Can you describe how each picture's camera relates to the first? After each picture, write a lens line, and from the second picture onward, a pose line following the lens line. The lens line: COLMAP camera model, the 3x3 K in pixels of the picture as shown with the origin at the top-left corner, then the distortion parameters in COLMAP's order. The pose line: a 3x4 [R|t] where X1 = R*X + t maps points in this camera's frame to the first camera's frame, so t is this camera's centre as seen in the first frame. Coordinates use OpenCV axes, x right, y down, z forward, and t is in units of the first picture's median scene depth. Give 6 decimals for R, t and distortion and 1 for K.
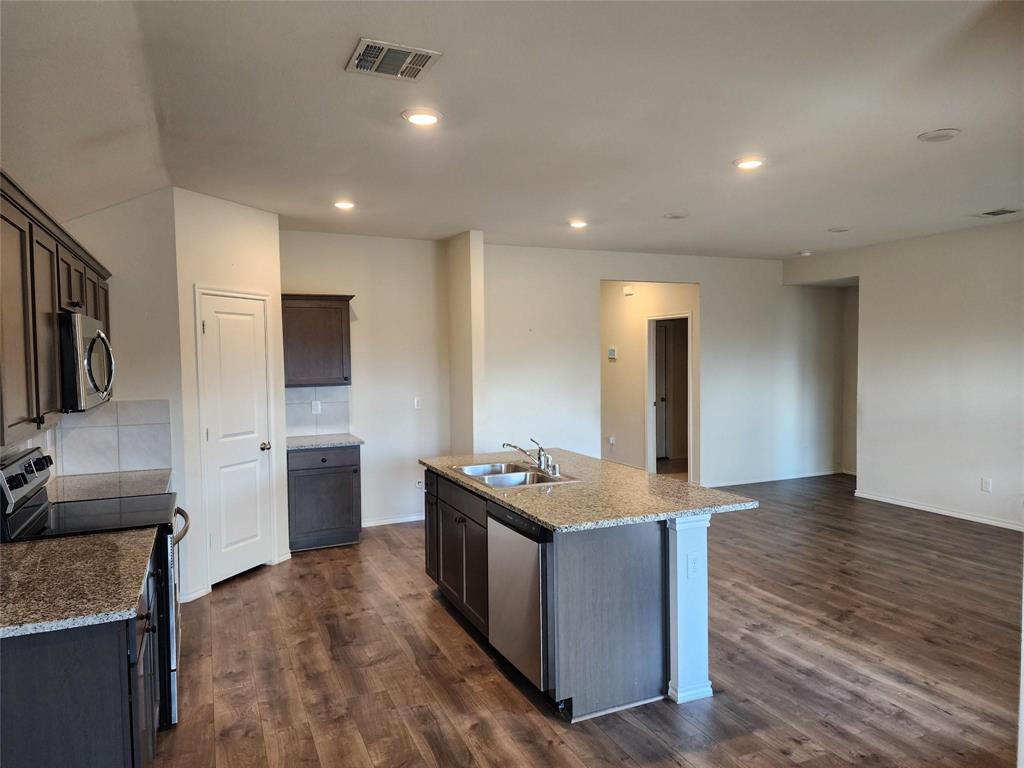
lens RADIAL K [[680.2, 0, 520.0], [0, 680.2, 383.3], [0, 0, 1]] dist [0.075916, -0.066556]
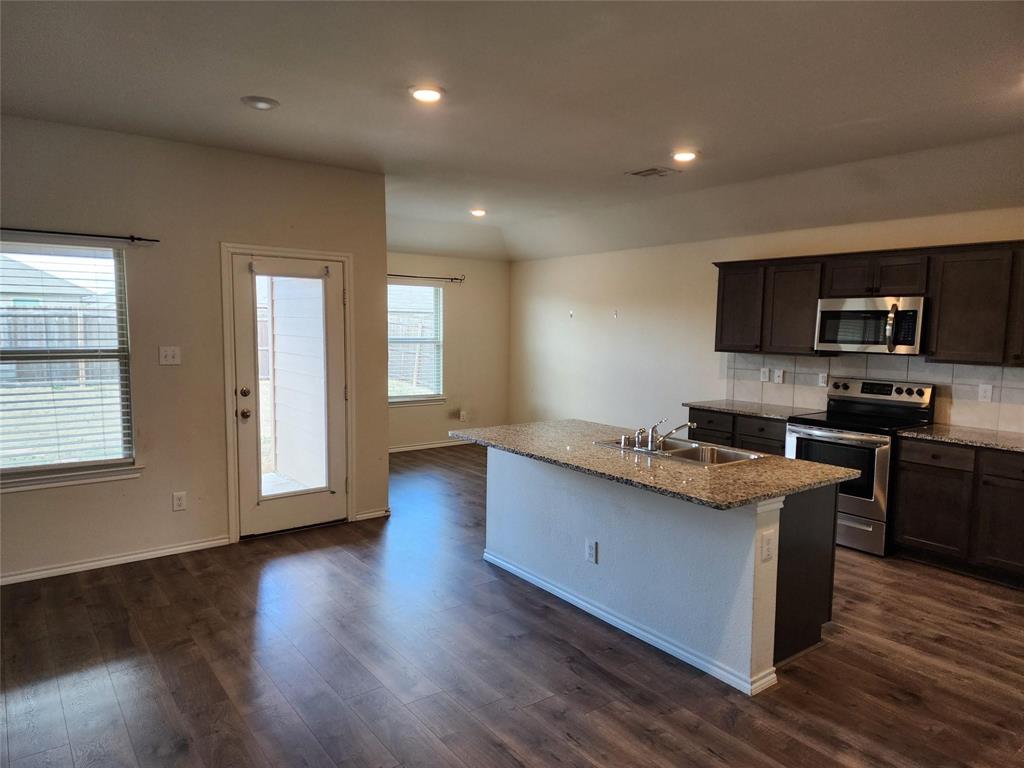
lens RADIAL K [[680.2, 0, 514.1], [0, 680.2, 393.9], [0, 0, 1]] dist [0.075916, -0.066556]
pose [[-0.975733, 0.019750, -0.218072, 0.496480], [-0.013322, 0.988724, 0.149153, -0.096269], [0.218559, 0.148439, -0.964468, 2.233375]]
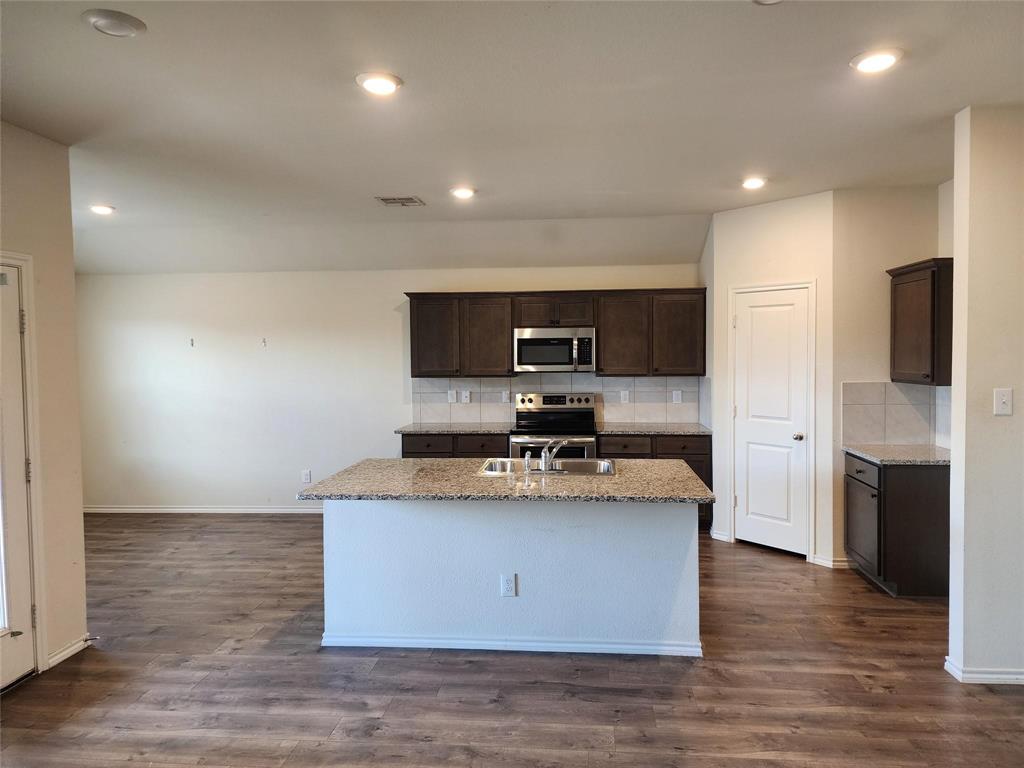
lens RADIAL K [[680.2, 0, 529.5], [0, 680.2, 373.0], [0, 0, 1]] dist [0.075916, -0.066556]
pose [[-0.489148, 0.046389, -0.870966, 1.049786], [-0.022563, 0.997577, 0.065805, -0.086328], [0.871909, 0.051840, -0.486916, 1.766661]]
